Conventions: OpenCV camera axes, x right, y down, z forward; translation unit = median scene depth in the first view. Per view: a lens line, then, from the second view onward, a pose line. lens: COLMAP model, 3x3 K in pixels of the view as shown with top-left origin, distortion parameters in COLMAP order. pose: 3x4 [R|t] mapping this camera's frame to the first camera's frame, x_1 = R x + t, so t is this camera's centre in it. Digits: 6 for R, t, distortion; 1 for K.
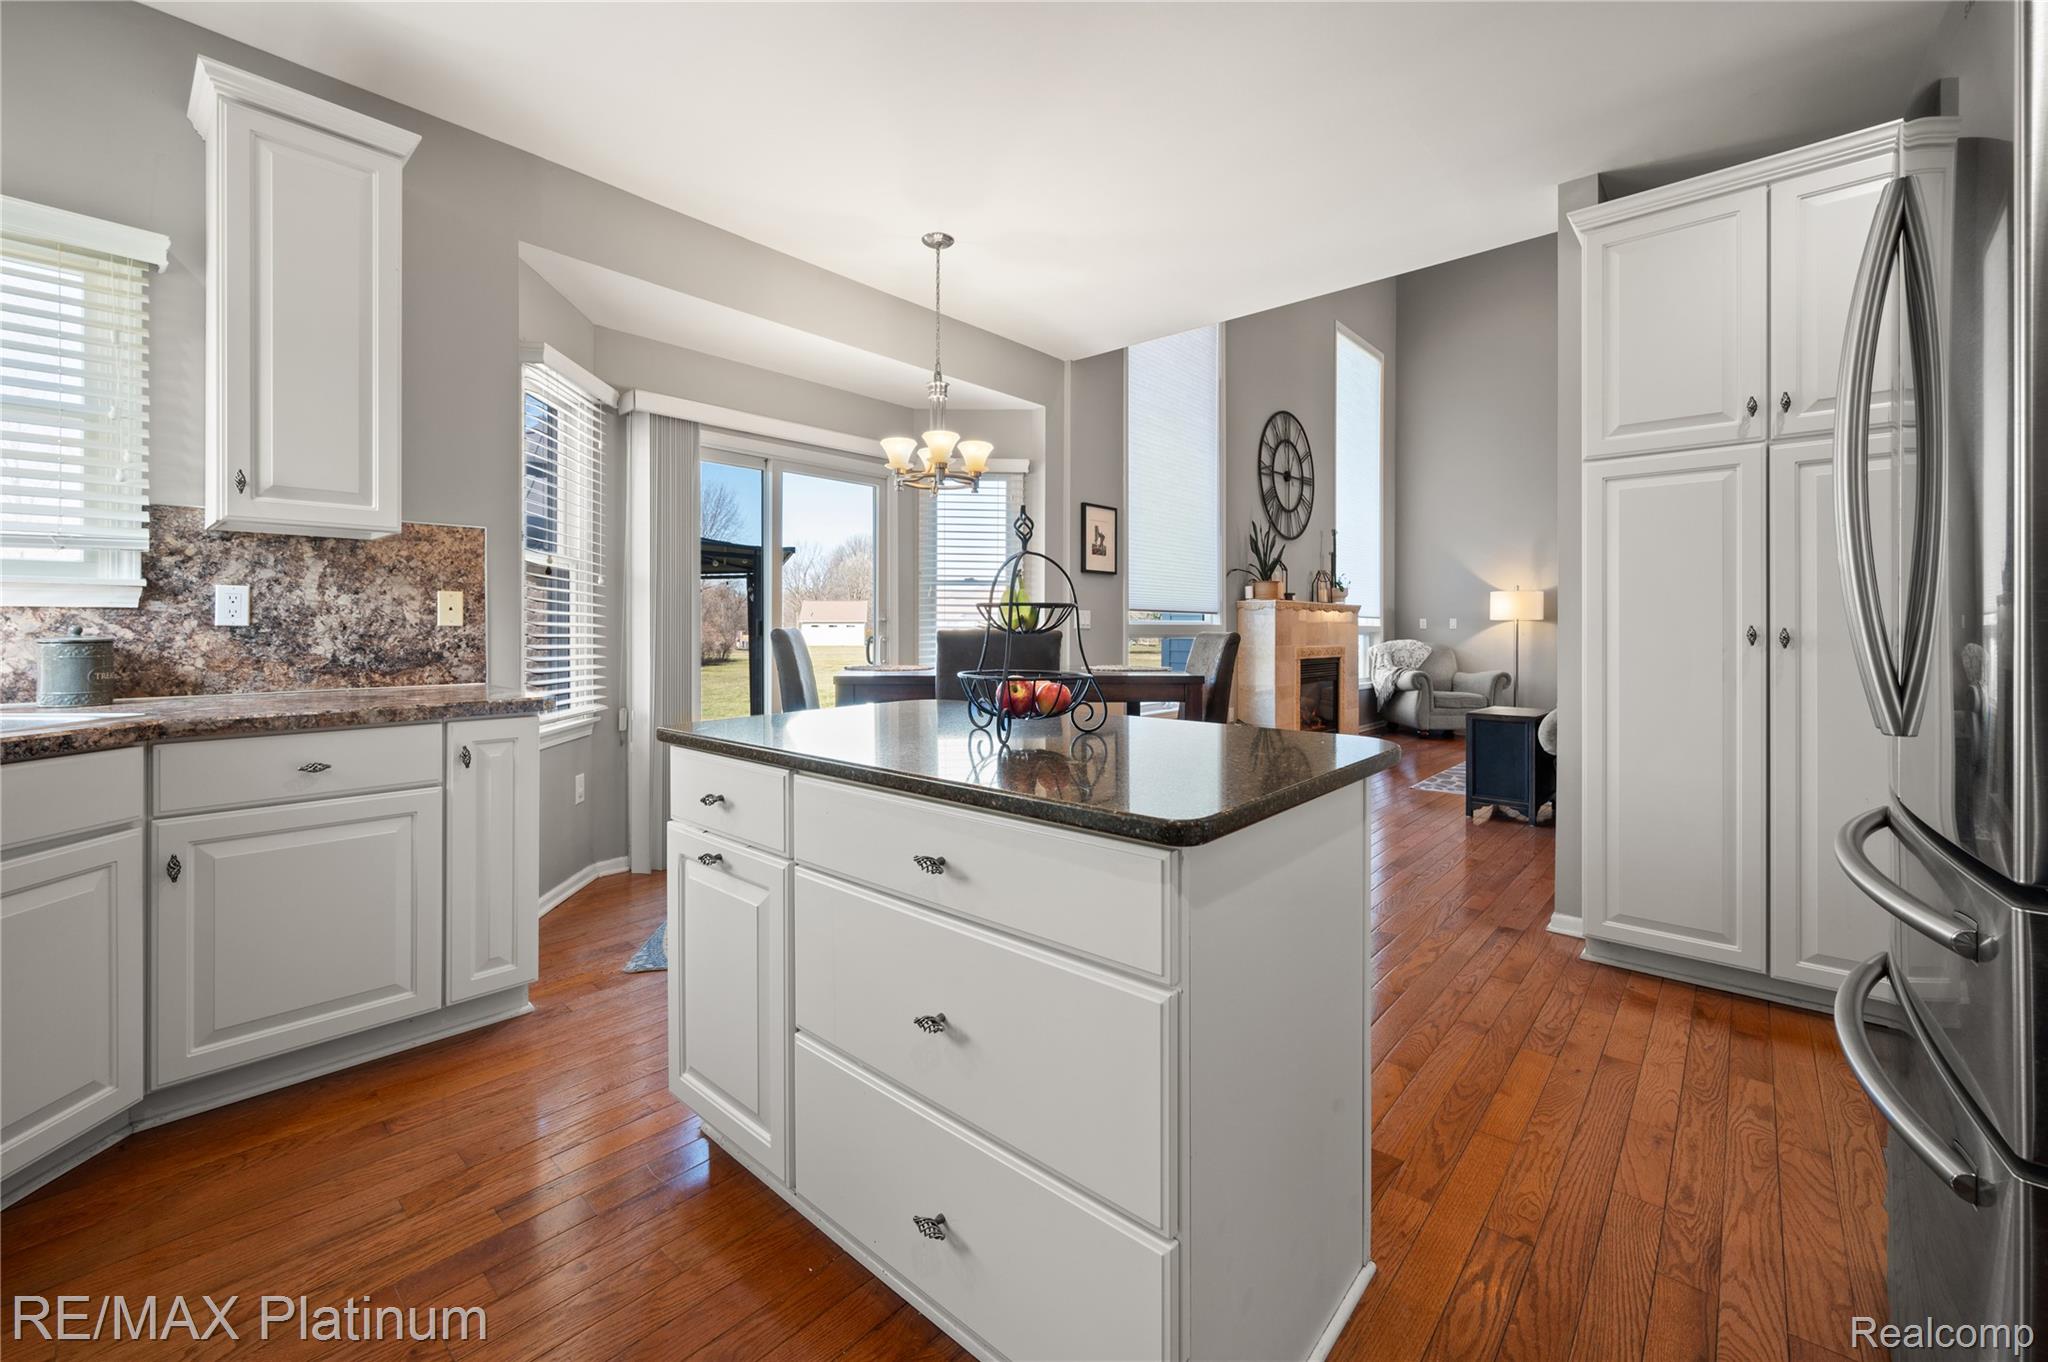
lens RADIAL K [[821.0, 0, 1049.5], [0, 821.0, 627.2], [0, 0, 1]] dist [0.000230, 0.000002]
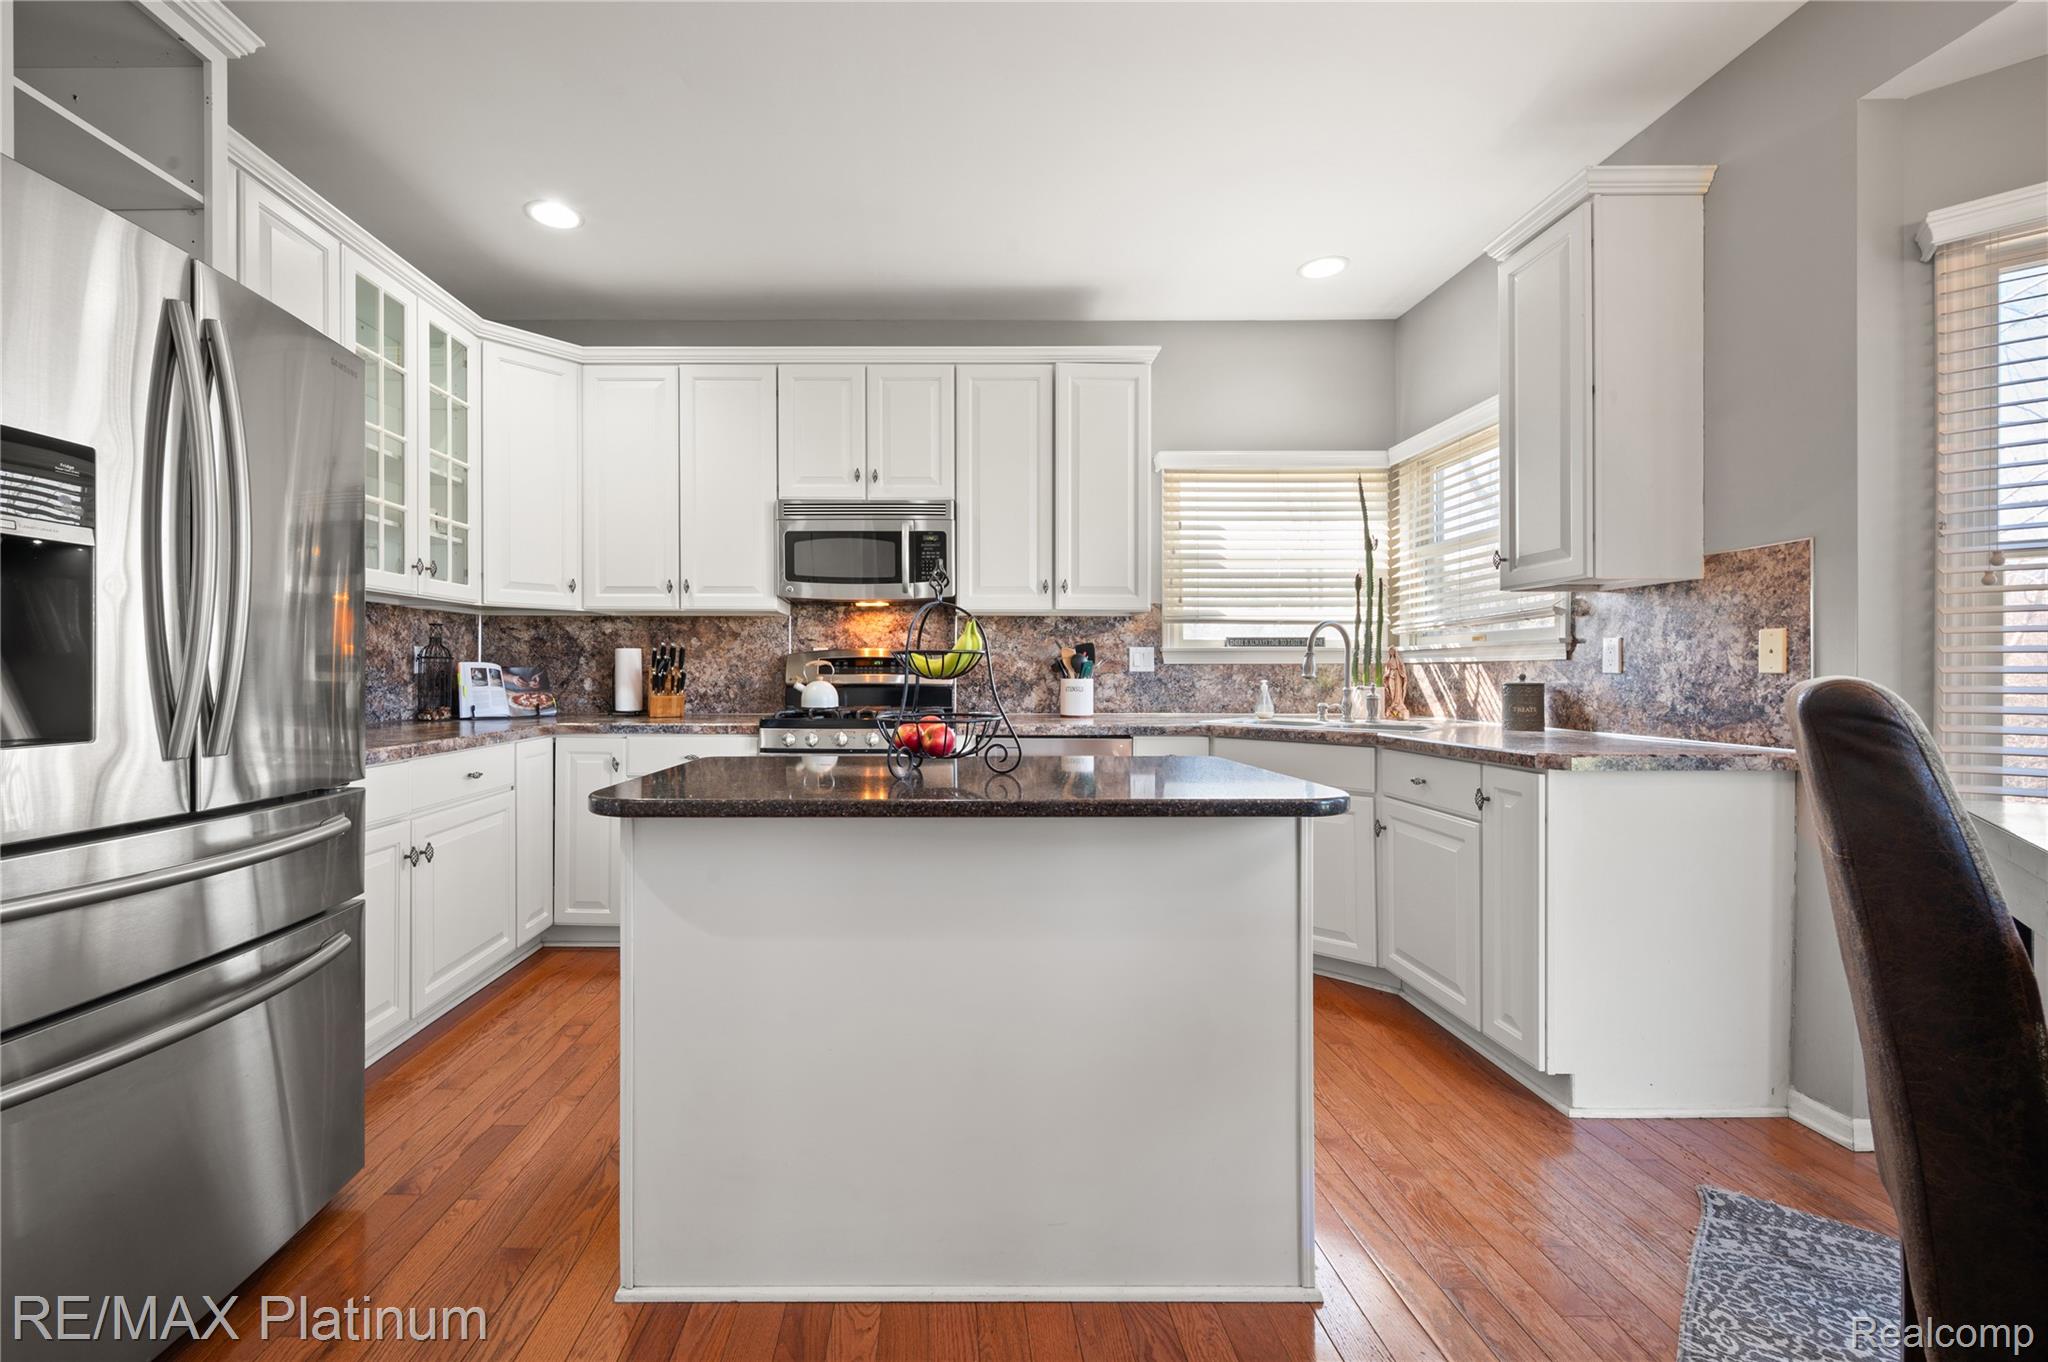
lens RADIAL K [[866.2, 0, 957.4], [0, 866.2, 681.2], [0, 0, 1]] dist [-0.002697, -0.000250]
pose [[-0.755772, 0.003118, -0.654828, 0.402984], [-0.002580, 0.999967, 0.007739, 0.001822], [0.654830, 0.007539, -0.755739, 1.129677]]
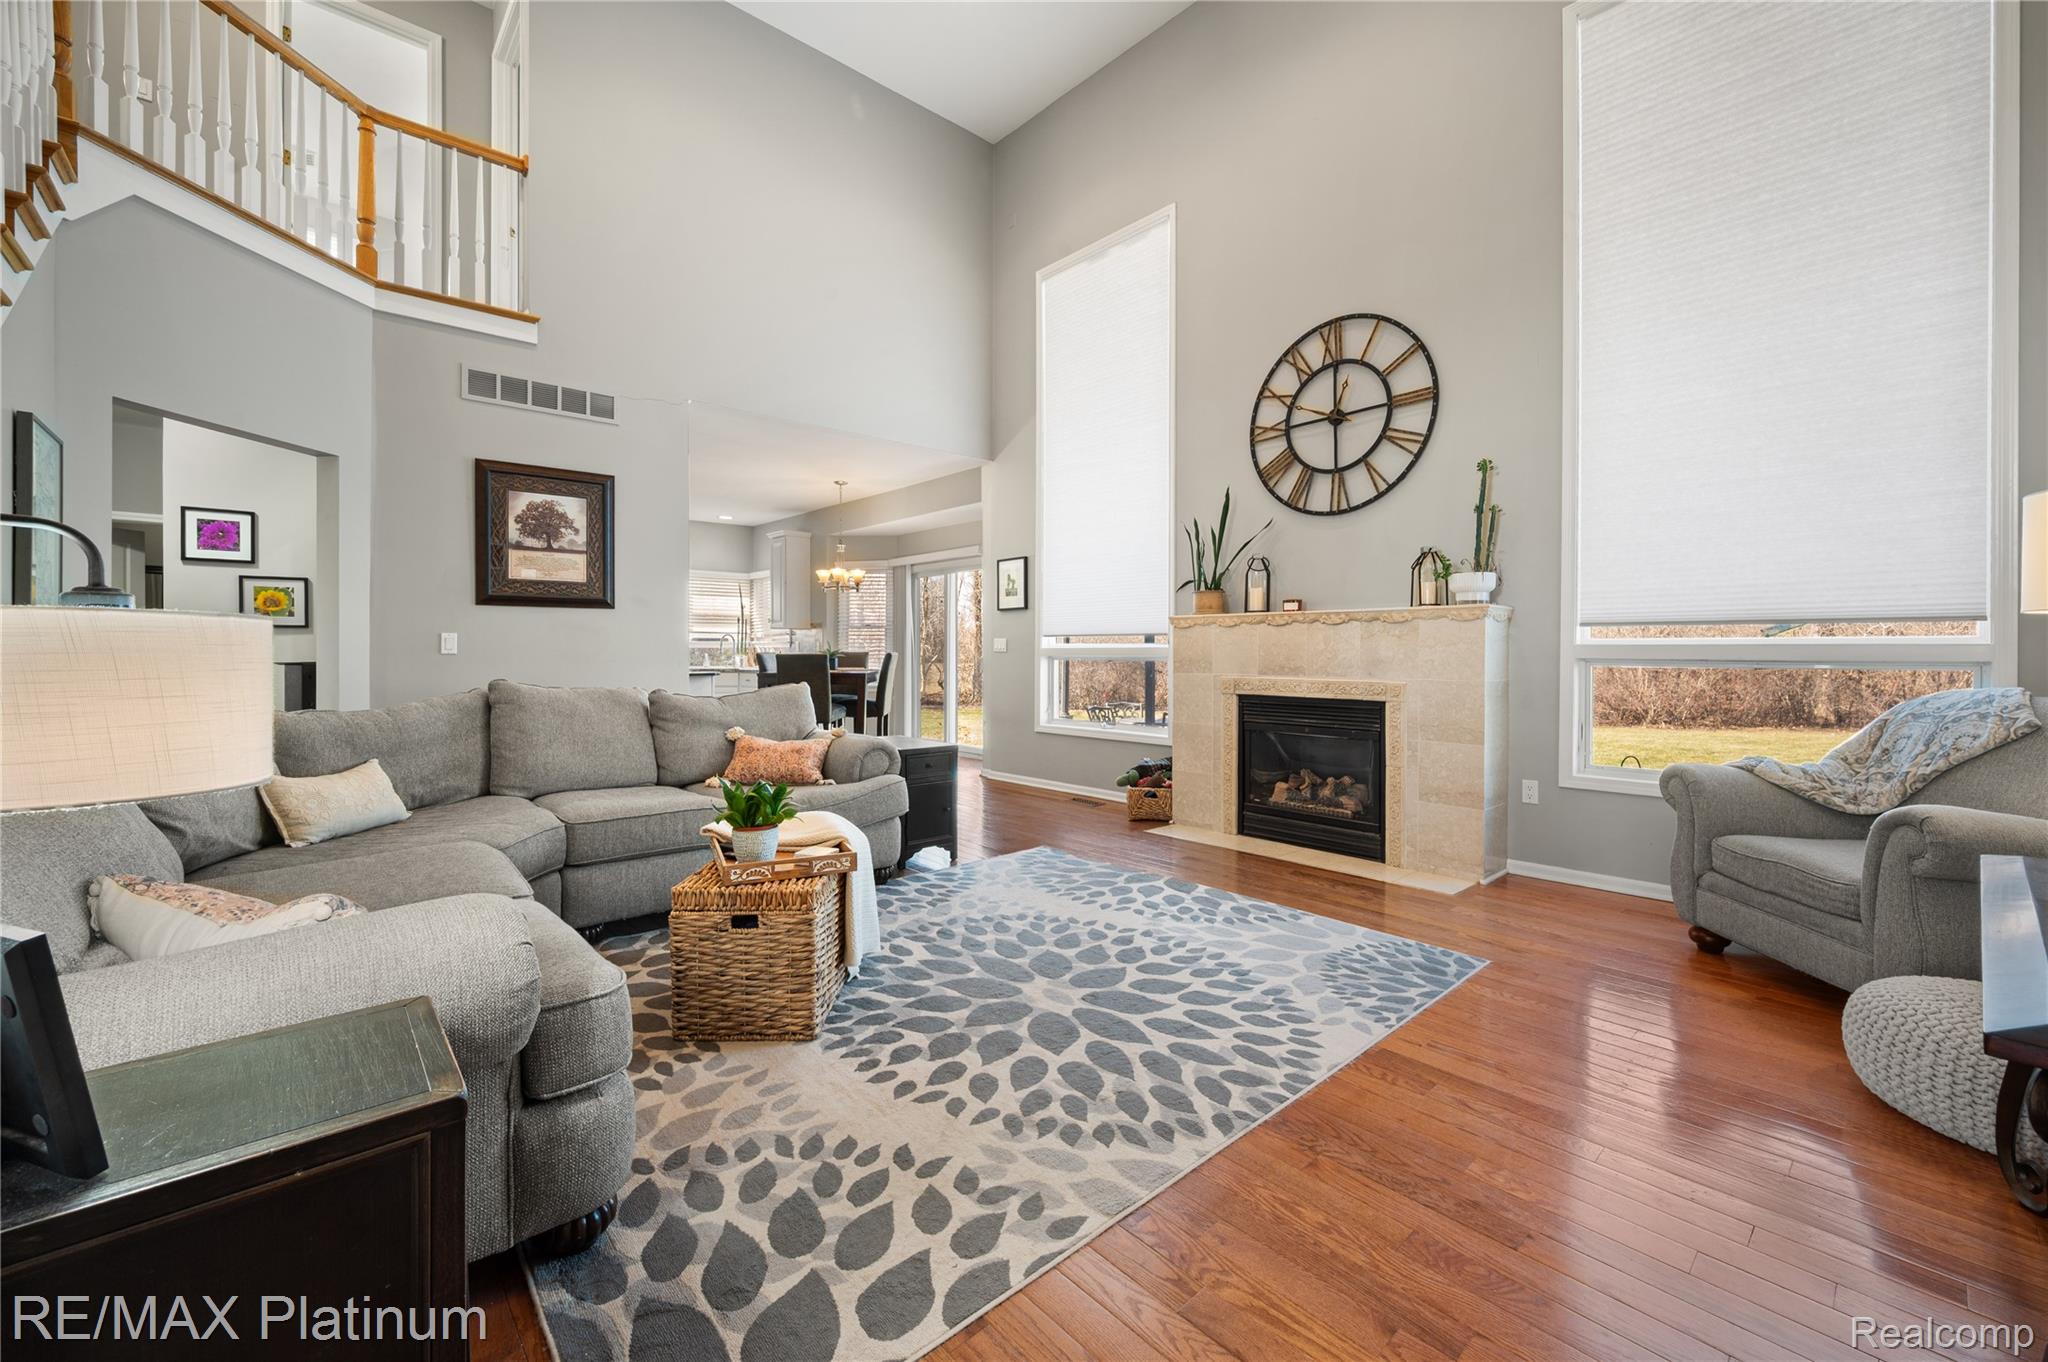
lens RADIAL K [[826.0, 0, 1034.7], [0, 826.0, 653.2], [0, 0, 1]] dist [-0.003738, -0.000468]
pose [[-0.117323, 0.000594, -0.993094, 2.674162], [0.000763, 1.000000, 0.000508, 0.007199], [0.993093, -0.000698, -0.117324, 2.324837]]
